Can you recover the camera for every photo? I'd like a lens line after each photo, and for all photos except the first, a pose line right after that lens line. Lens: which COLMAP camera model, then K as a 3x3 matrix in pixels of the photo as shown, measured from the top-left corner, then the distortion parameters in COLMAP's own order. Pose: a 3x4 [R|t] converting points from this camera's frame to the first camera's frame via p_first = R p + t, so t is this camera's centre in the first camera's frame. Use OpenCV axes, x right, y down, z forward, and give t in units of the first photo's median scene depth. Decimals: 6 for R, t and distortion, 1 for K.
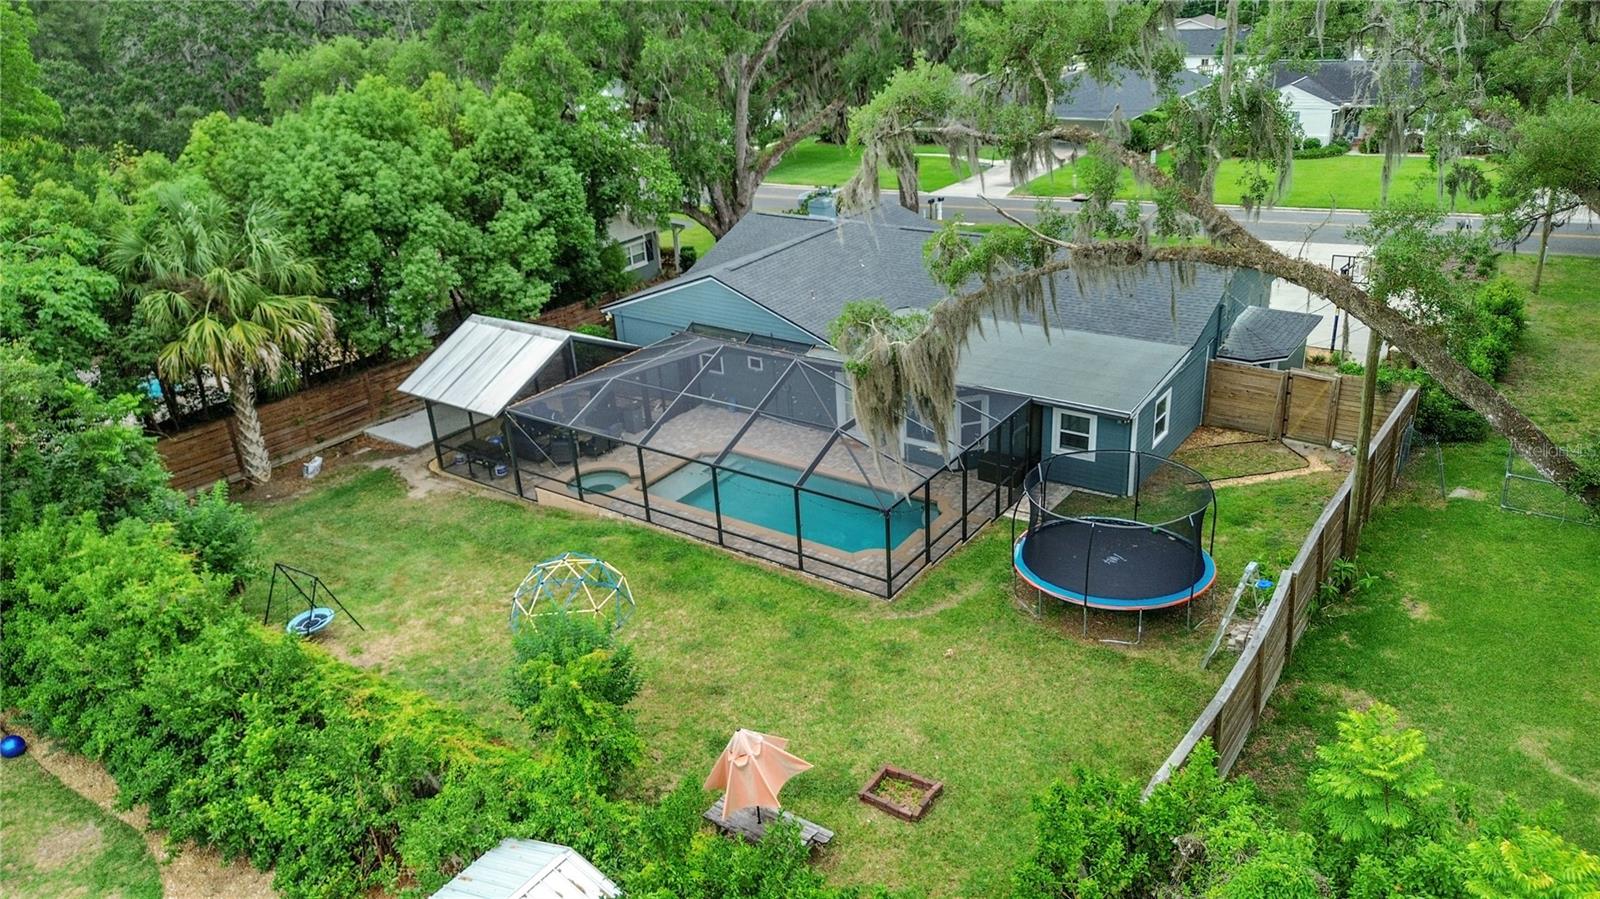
lens RADIAL K [[1132.1, 0, 800.0], [0, 1132.1, 449.5], [0, 0, 1]] dist [0.089297, -0.099927]
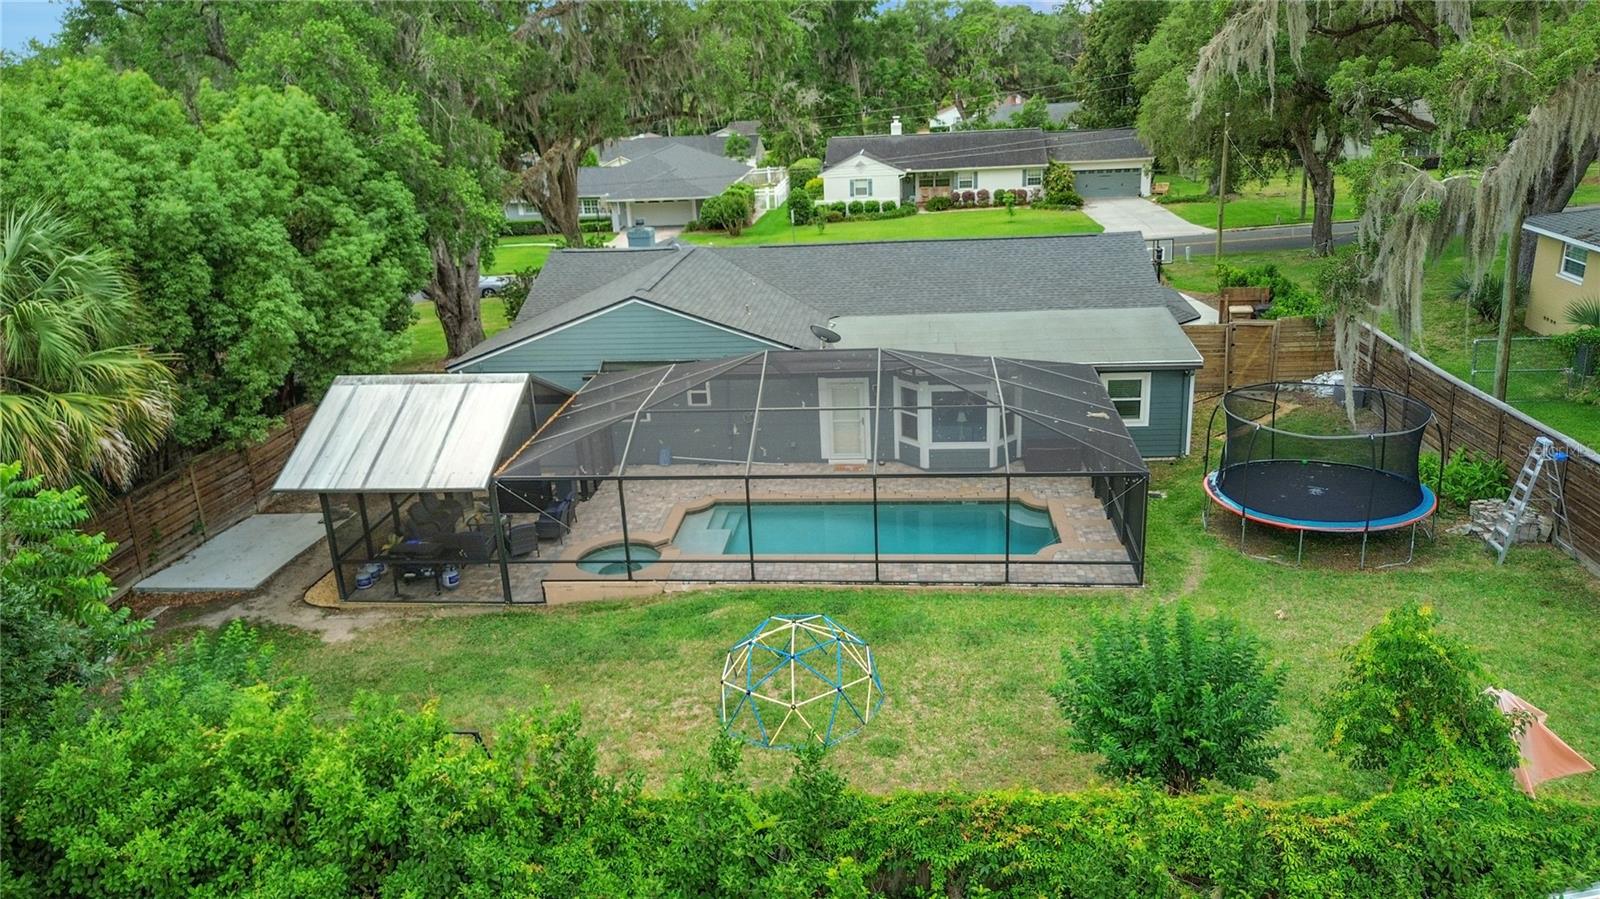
lens RADIAL K [[1132.1, 0, 800.0], [0, 1132.1, 449.5], [0, 0, 1]] dist [0.089297, -0.099927]
pose [[0.867287, -0.148636, 0.475100, -0.399619], [0.202310, 0.977256, -0.063577, 0.028812], [-0.454845, 0.151257, 0.877632, 0.276795]]
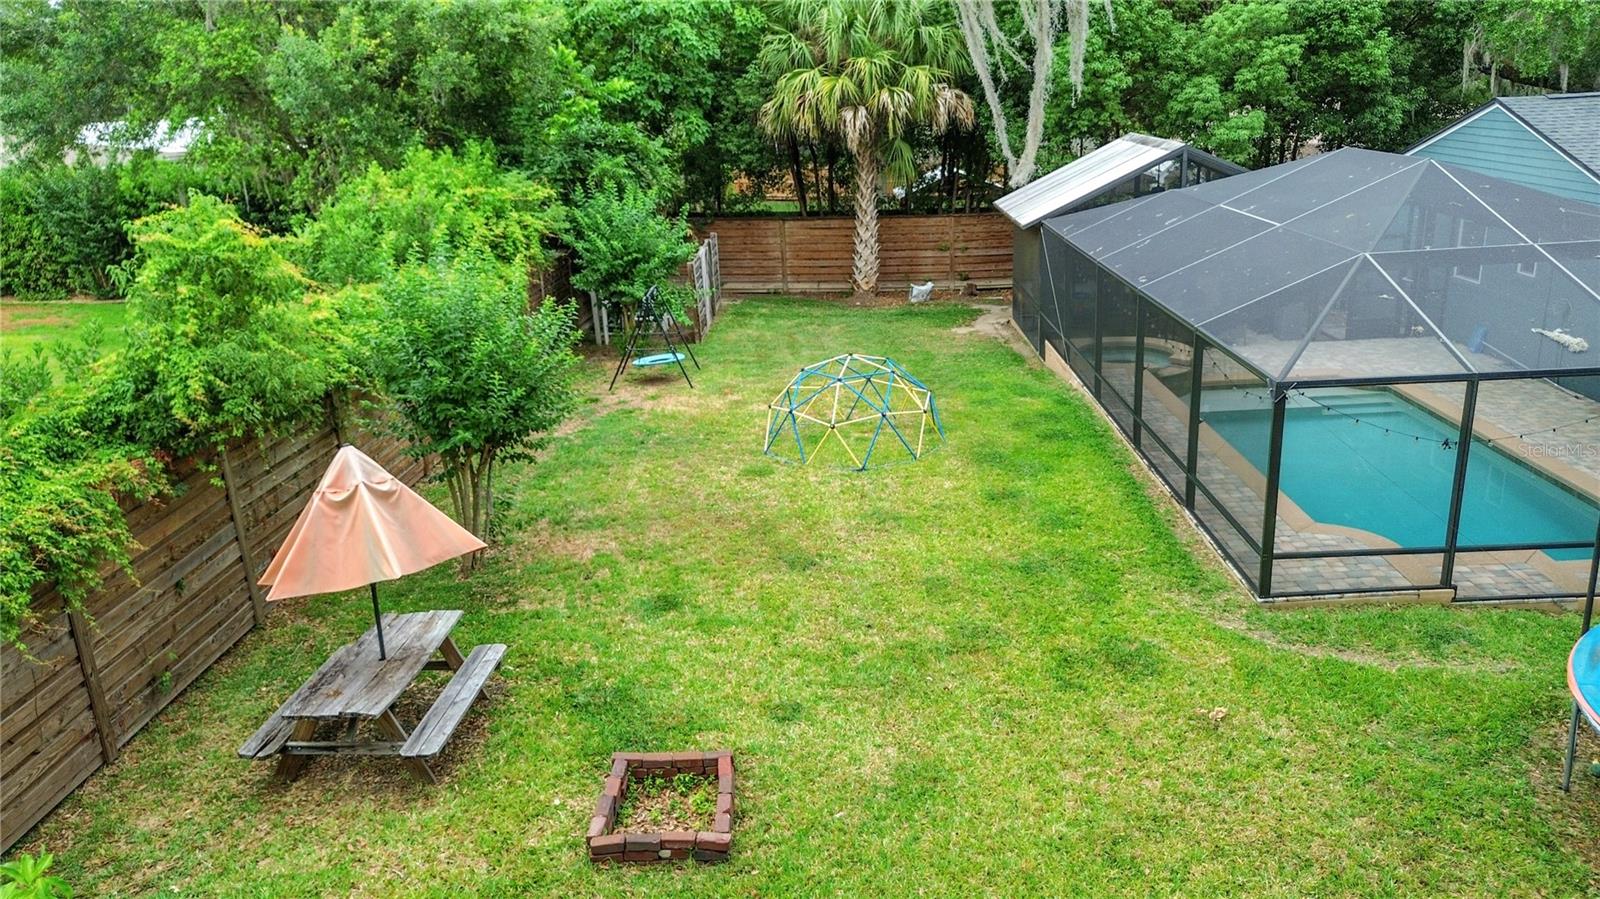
lens RADIAL K [[1132.1, 0, 800.0], [0, 1132.1, 449.5], [0, 0, 1]] dist [0.089297, -0.099927]
pose [[0.561847, 0.285457, -0.776429, 0.249952], [-0.325022, 0.939272, 0.110132, 0.067889], [0.760716, 0.190479, 0.620507, 0.451181]]
